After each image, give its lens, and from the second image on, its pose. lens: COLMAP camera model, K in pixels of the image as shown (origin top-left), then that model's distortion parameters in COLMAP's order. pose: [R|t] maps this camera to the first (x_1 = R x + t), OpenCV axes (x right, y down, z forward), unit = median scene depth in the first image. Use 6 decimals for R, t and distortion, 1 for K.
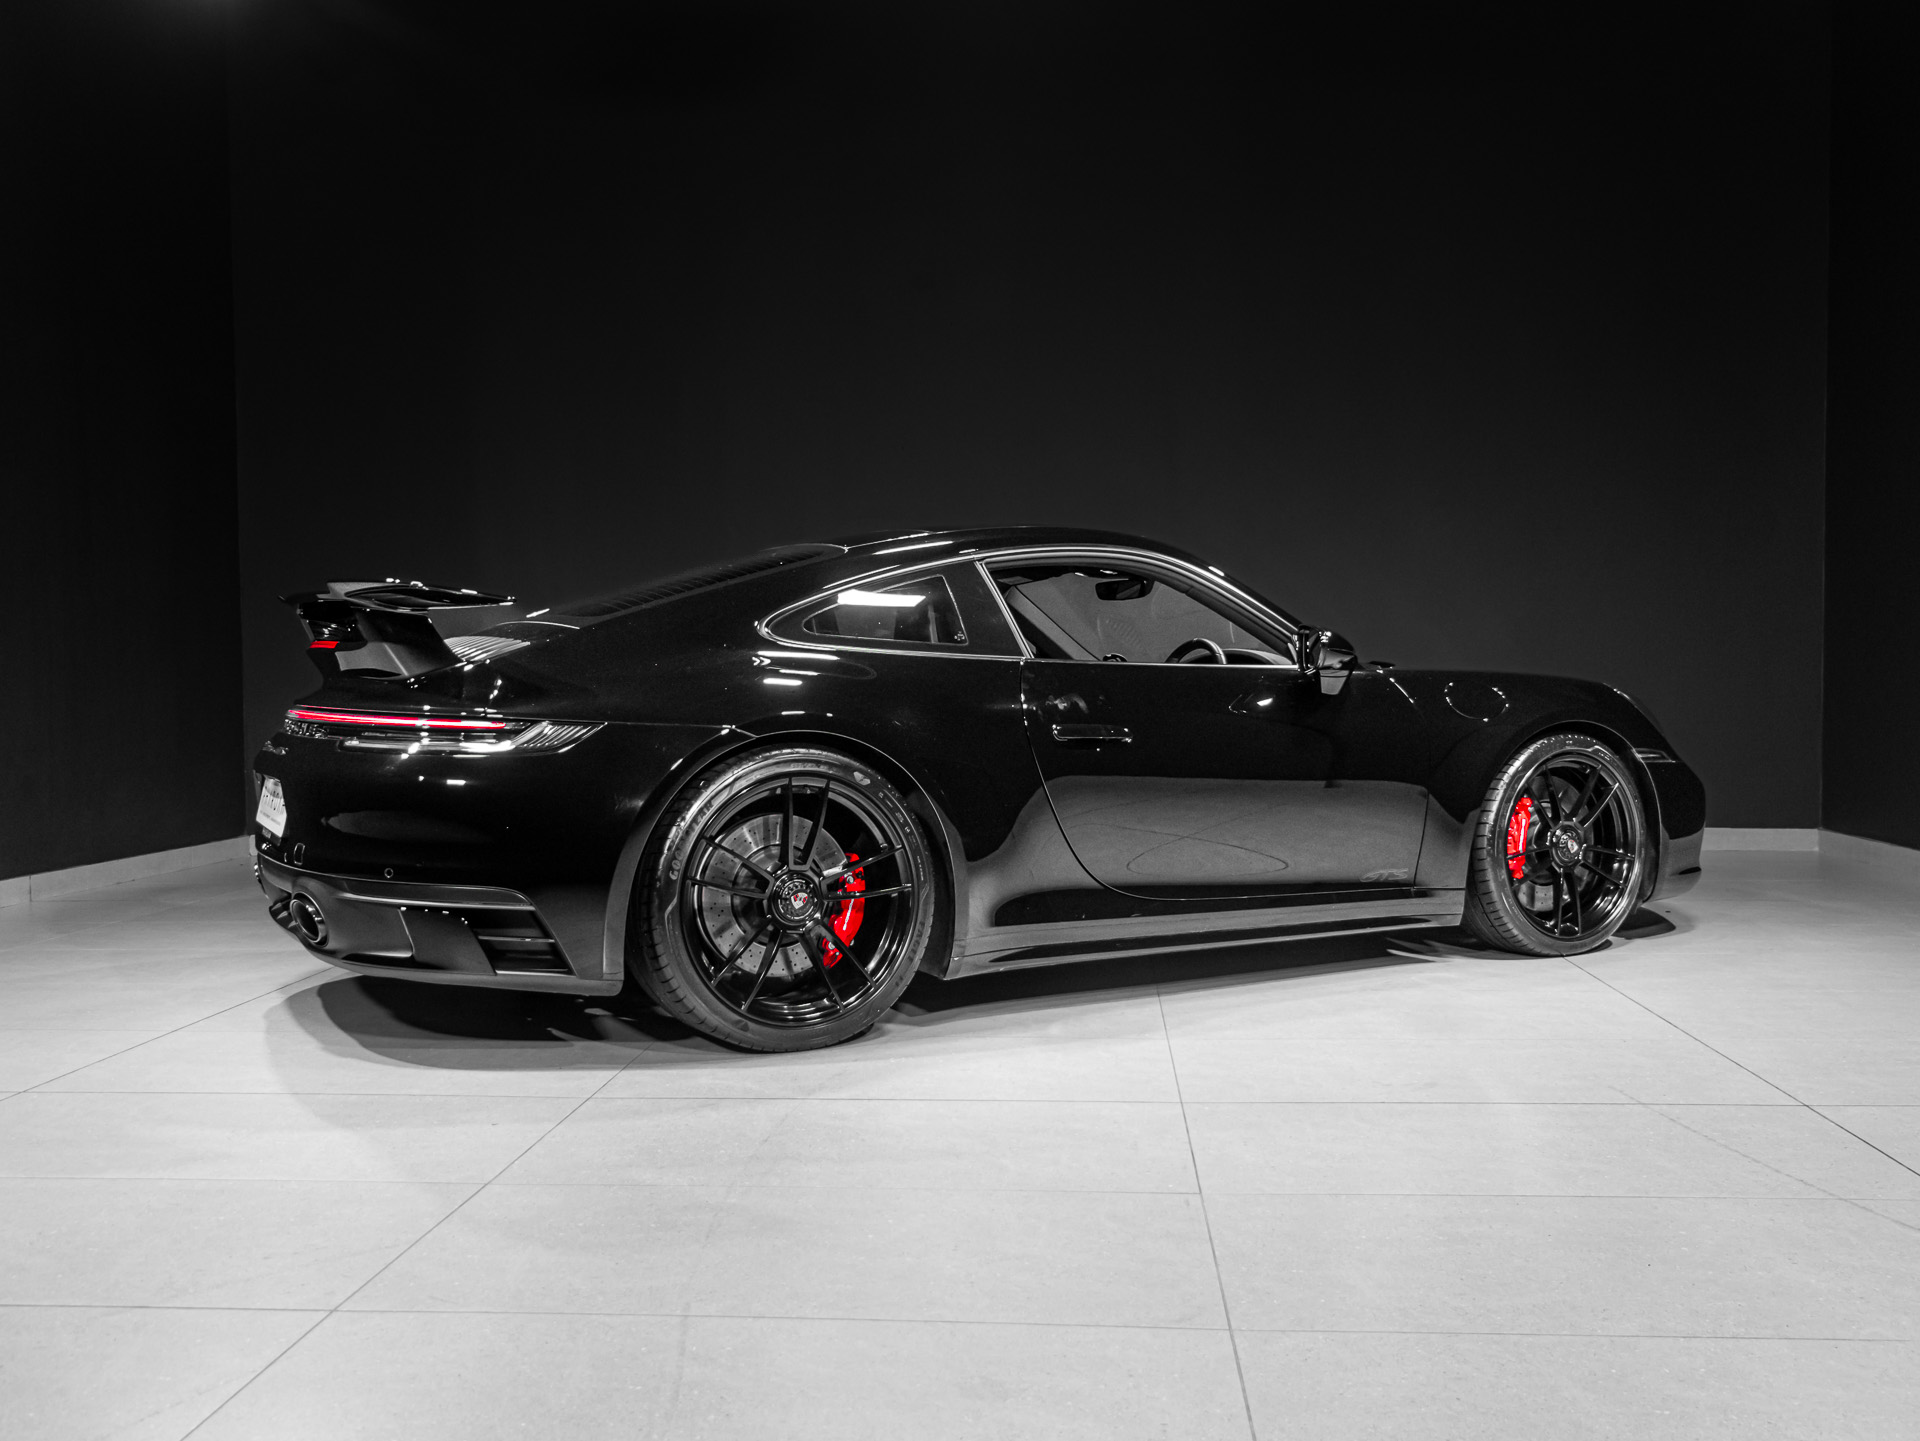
lens RADIAL K [[1759.0, 0, 960.0], [0, 1759.0, 720.5], [0, 0, 1]] dist [-0.003698, -0.014209]
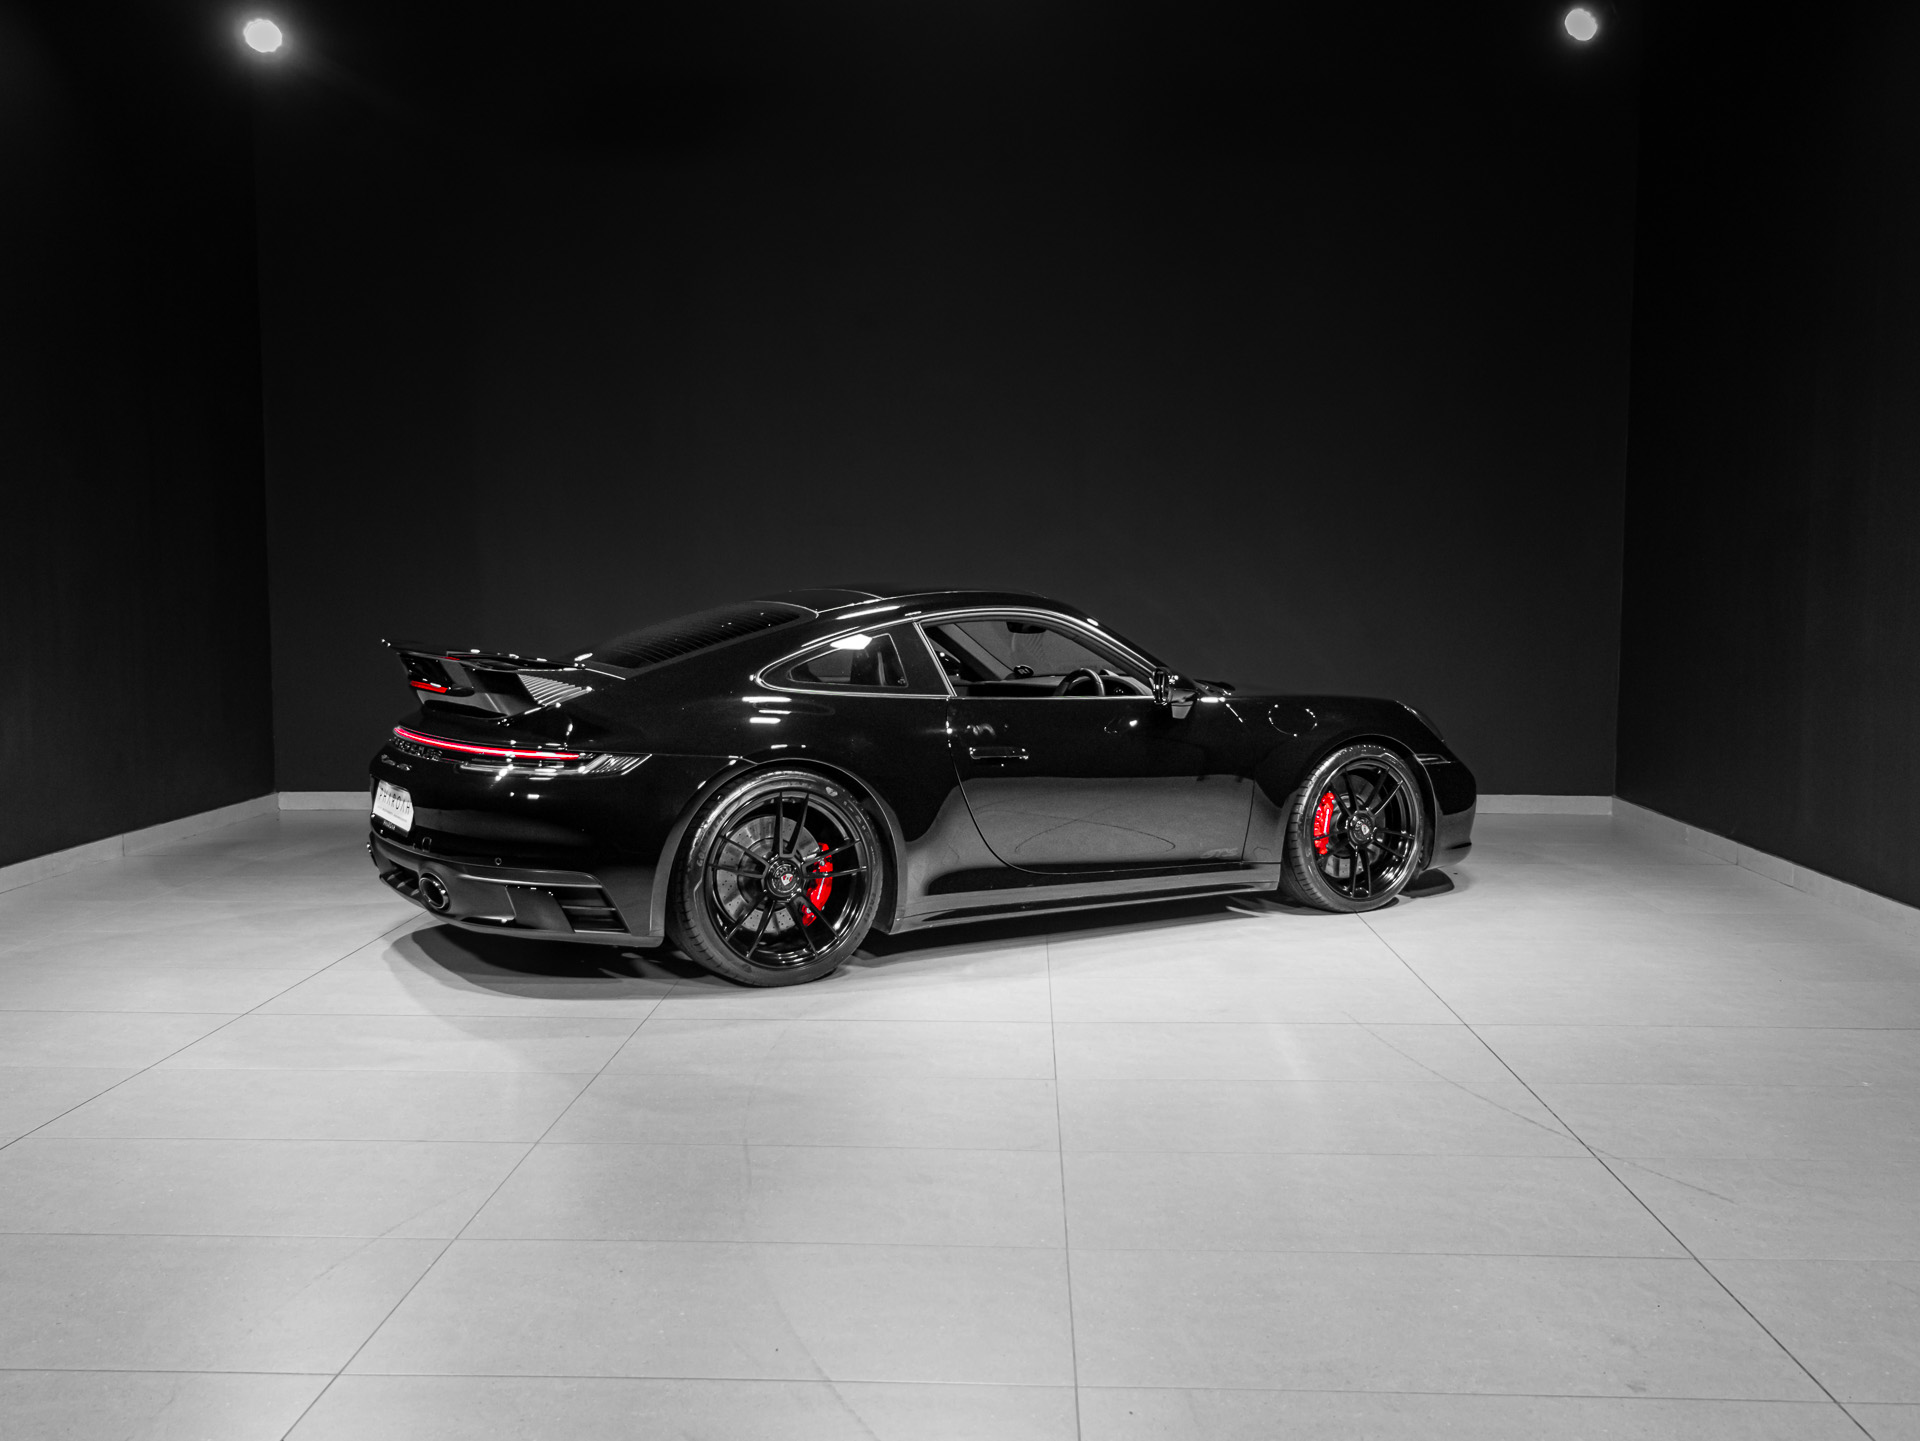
lens RADIAL K [[1759.0, 0, 960.0], [0, 1759.0, 720.5], [0, 0, 1]] dist [-0.003698, -0.014209]
pose [[0.999173, 0.007246, 0.040013, -0.010156], [-0.008999, 0.999000, 0.043790, -0.083789], [-0.039656, -0.044114, 0.998239, -0.385325]]
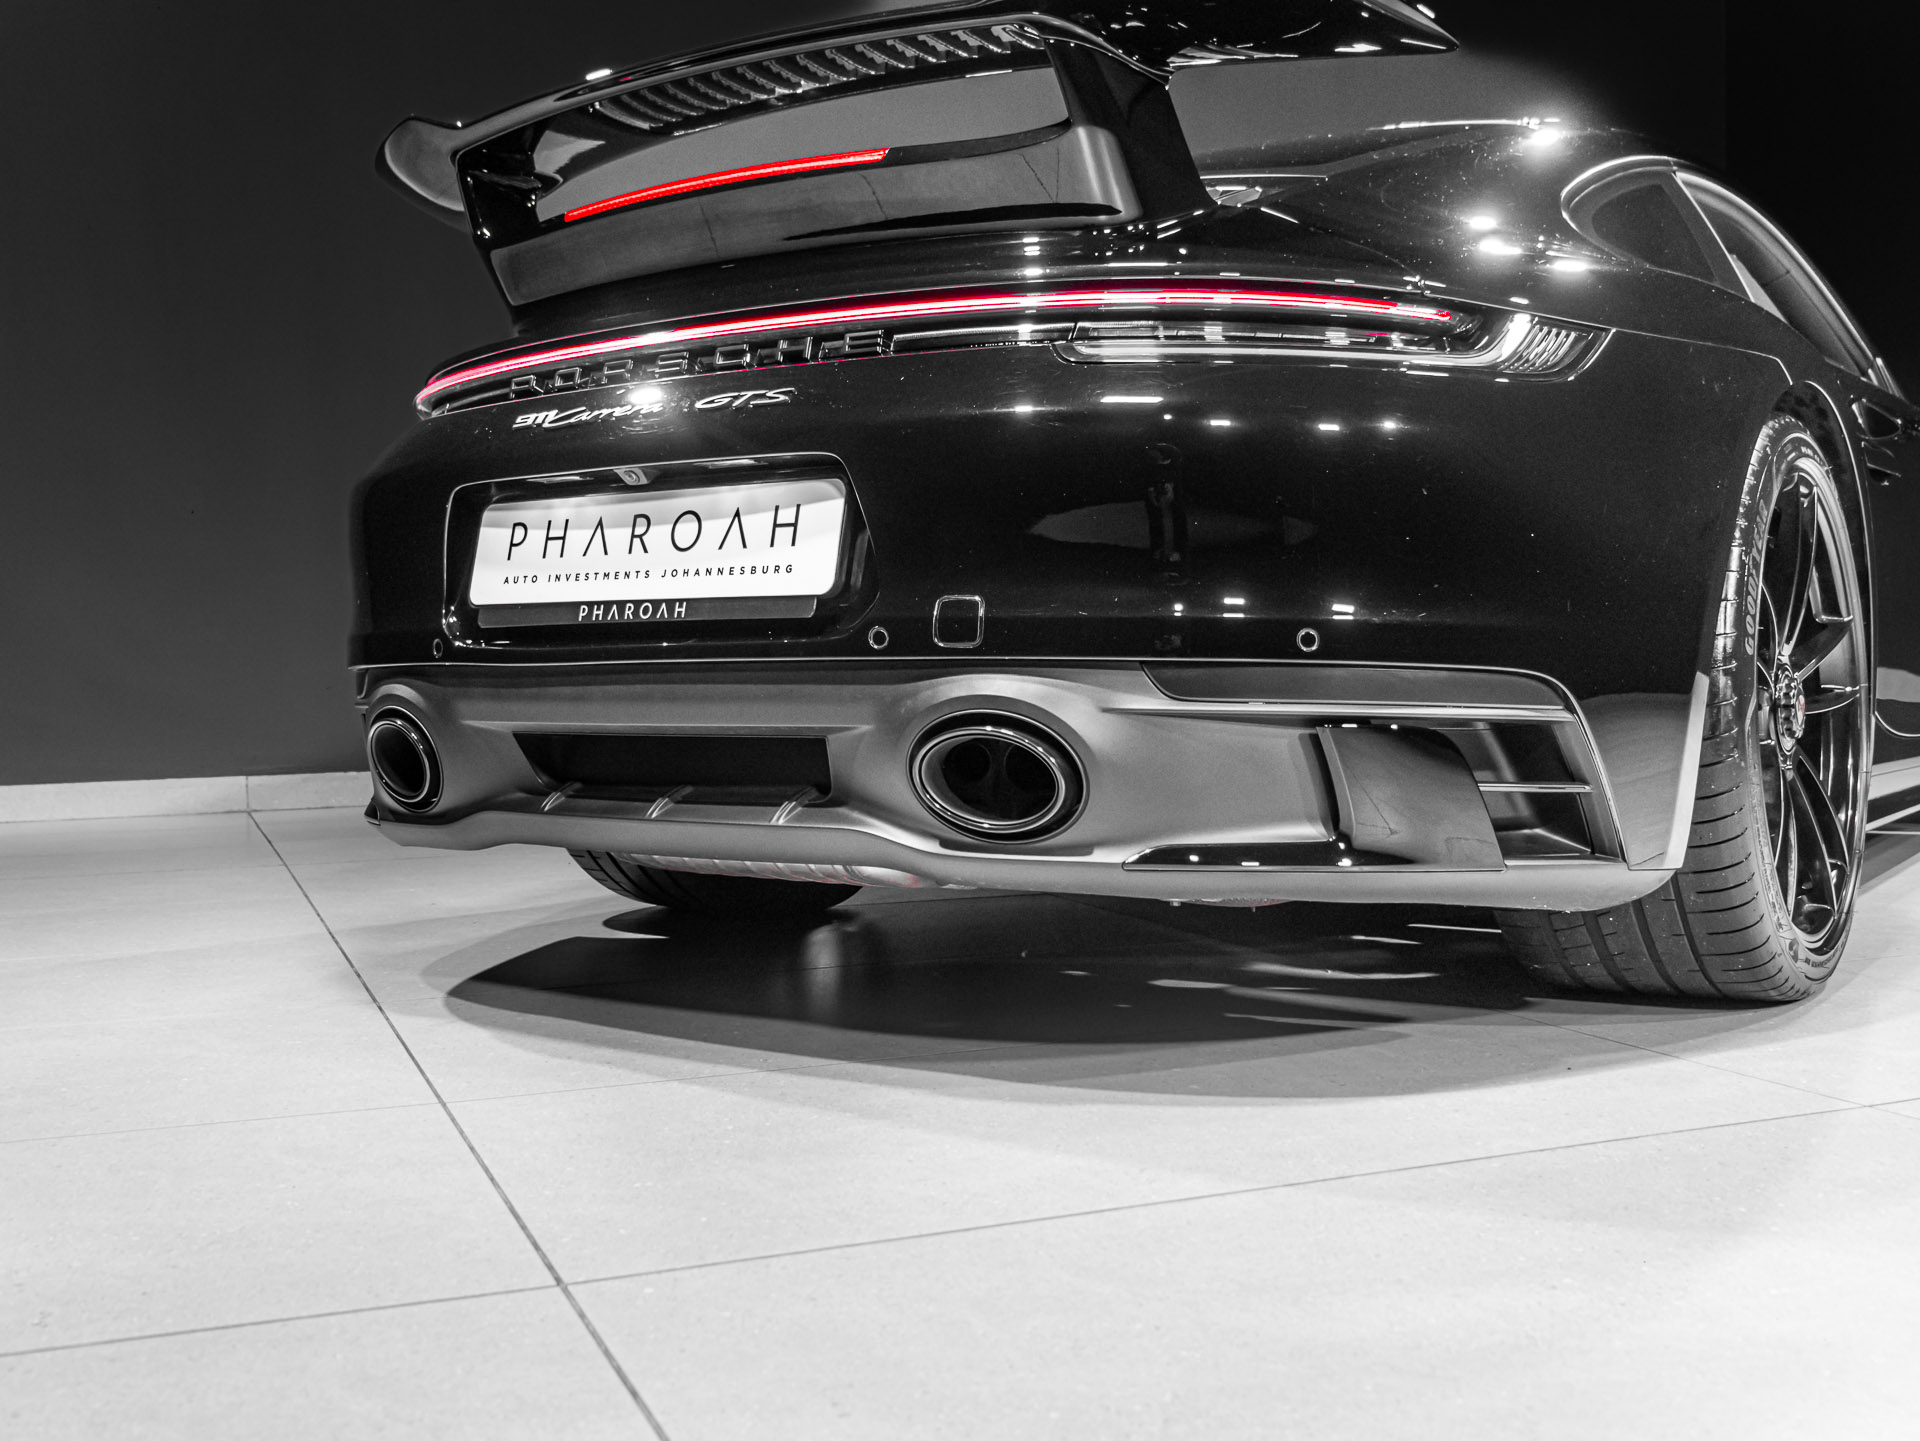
lens RADIAL K [[2010.8, 0, 960.0], [0, 2010.8, 720.5], [0, 0, 1]] dist [-0.037172, -0.010958]
pose [[0.896758, -0.025989, 0.441758, -0.561183], [0.027439, 0.999619, 0.003108, 0.093987], [-0.441670, 0.009334, 0.897129, 0.556906]]
